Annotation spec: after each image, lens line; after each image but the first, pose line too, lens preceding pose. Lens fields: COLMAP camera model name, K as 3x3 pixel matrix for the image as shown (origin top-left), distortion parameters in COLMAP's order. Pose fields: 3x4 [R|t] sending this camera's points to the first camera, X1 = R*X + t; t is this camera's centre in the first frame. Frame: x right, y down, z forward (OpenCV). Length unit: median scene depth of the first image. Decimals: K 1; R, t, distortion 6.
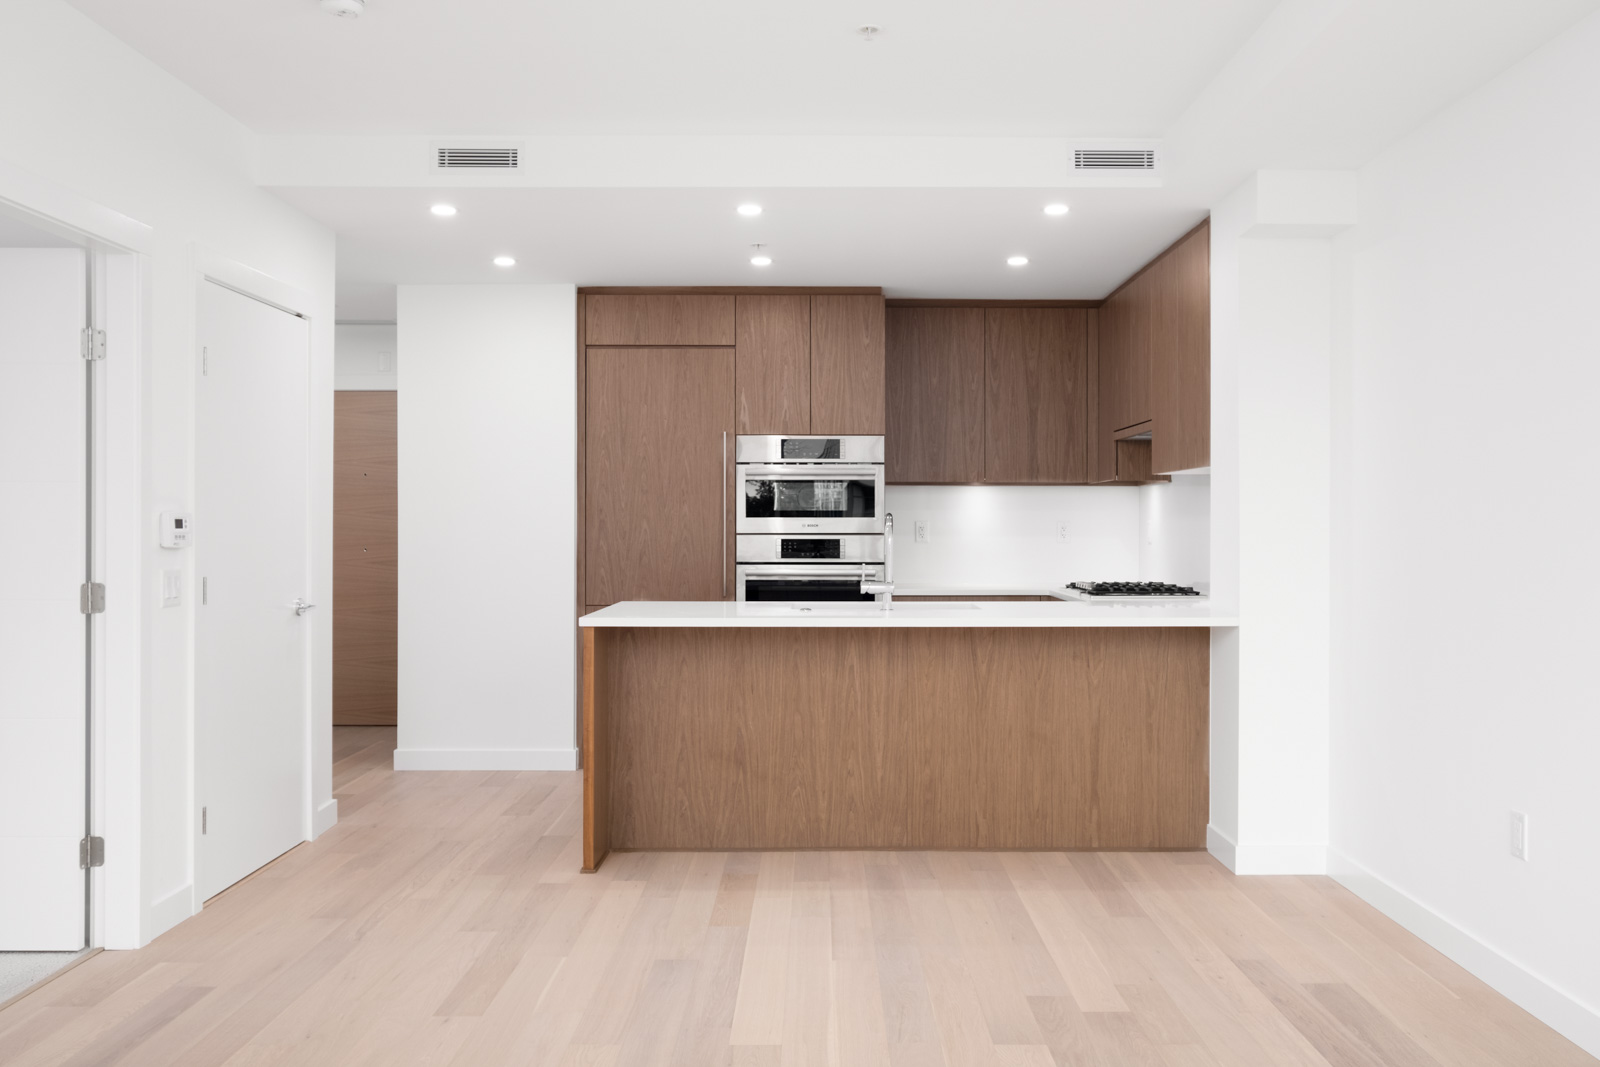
lens RADIAL K [[1291.3, 0, 800.0], [0, 1291.3, 533.5], [0, 0, 1]] dist [0.003567, 0.094458]
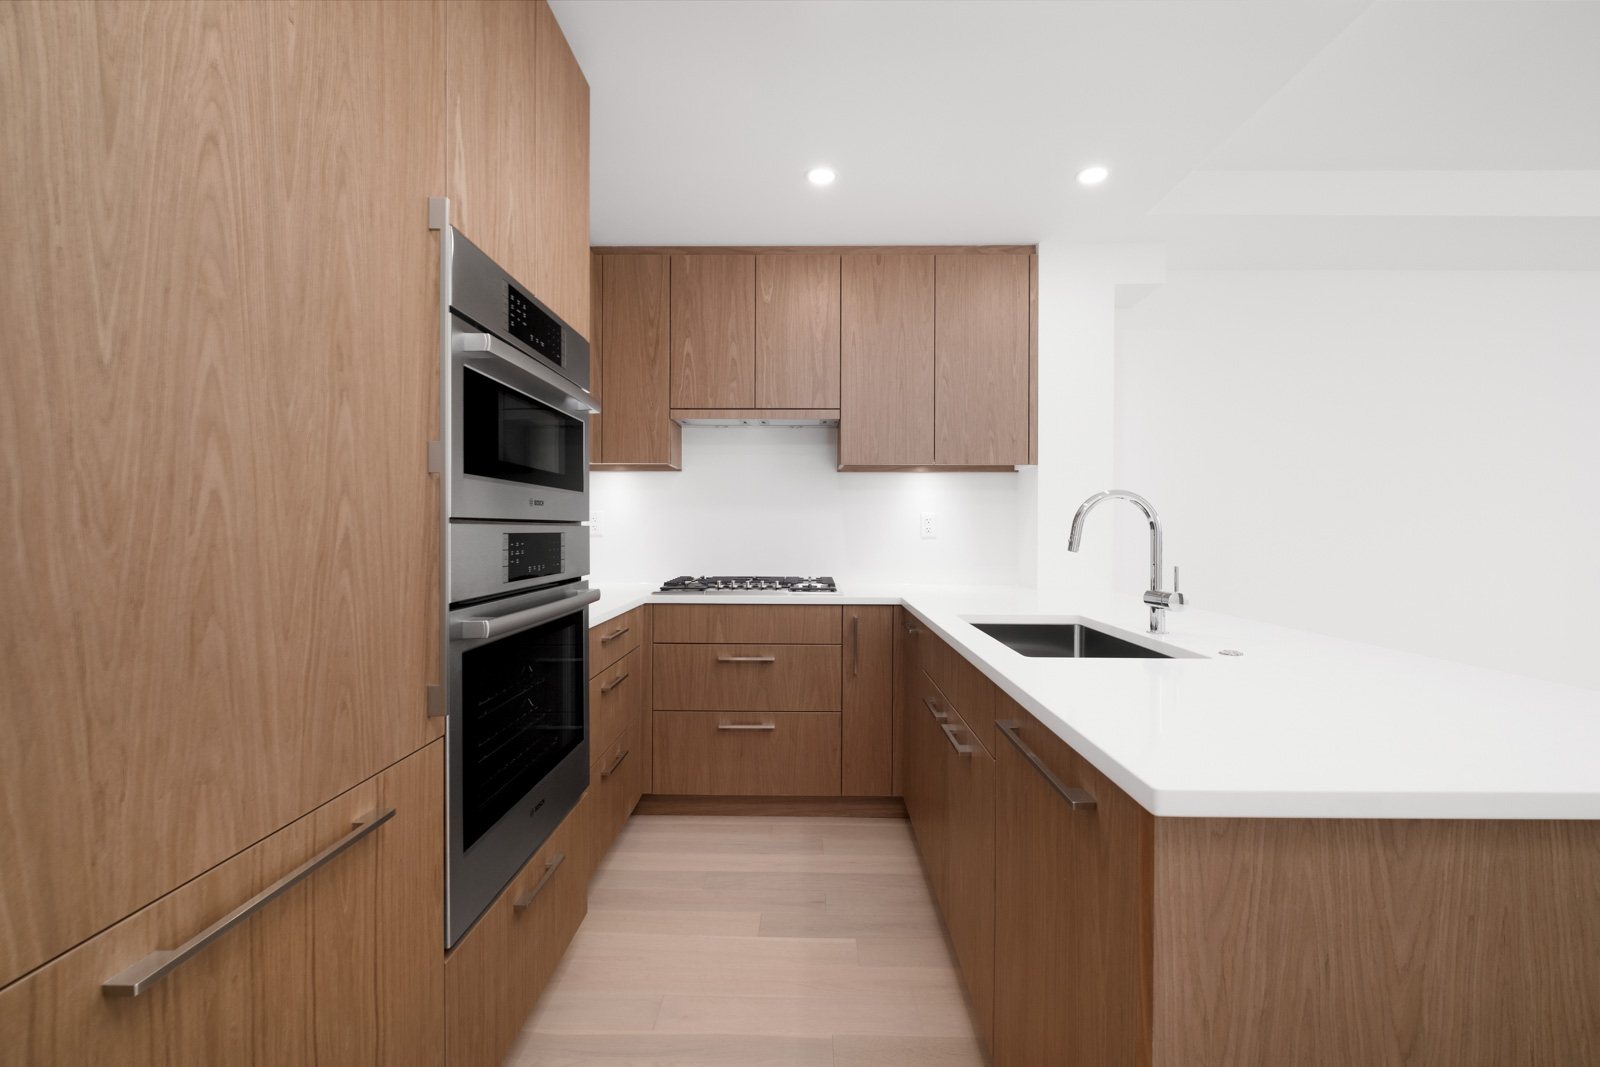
lens RADIAL K [[691.3, 0, 799.2], [0, 691.3, 523.5], [0, 0, 1]] dist [-0.004260, -0.000742]
pose [[0.001266, 0.005892, 0.999982, -0.227890], [0.001690, 0.999981, -0.005894, 0.002631], [-0.999998, 0.001697, 0.001256, 0.910016]]
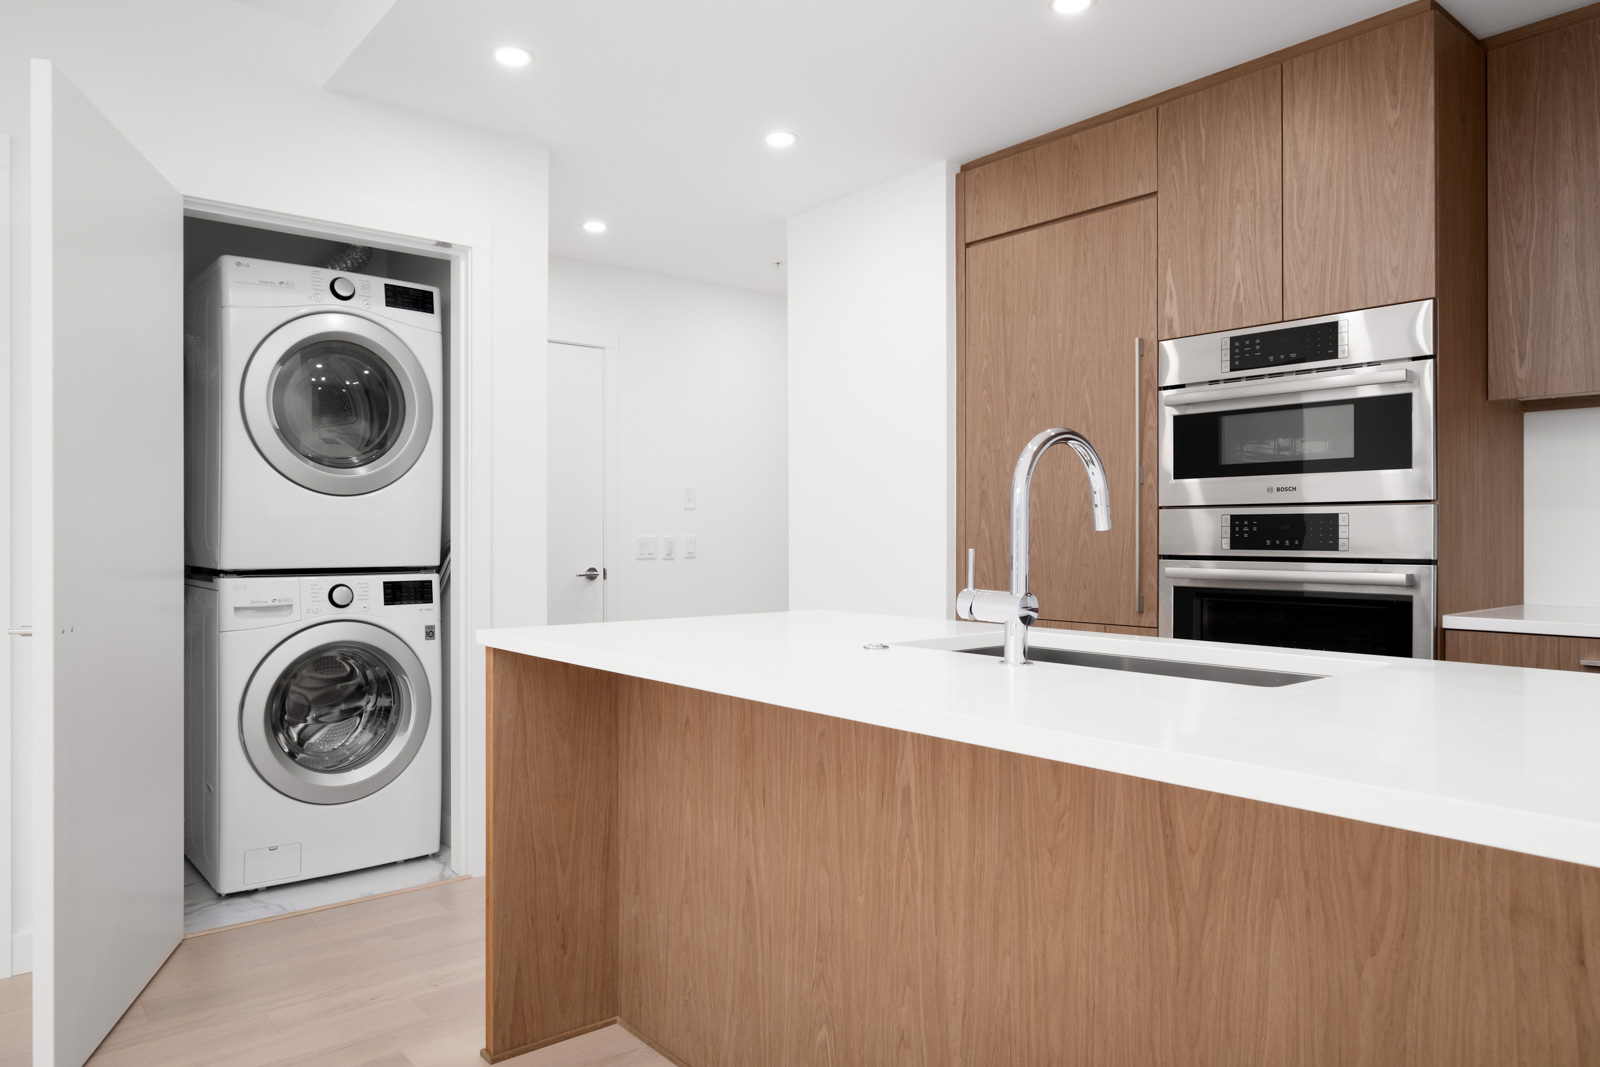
lens RADIAL K [[1048.0, 0, 800.0], [0, 1048.0, 533.5], [0, 0, 1]] dist [0.003756, 0.000541]
pose [[0.648071, -0.000330, -0.761580, 0.211813], [-0.003912, 0.999985, -0.003762, 0.014798], [0.761570, 0.005418, 0.648060, 0.562236]]
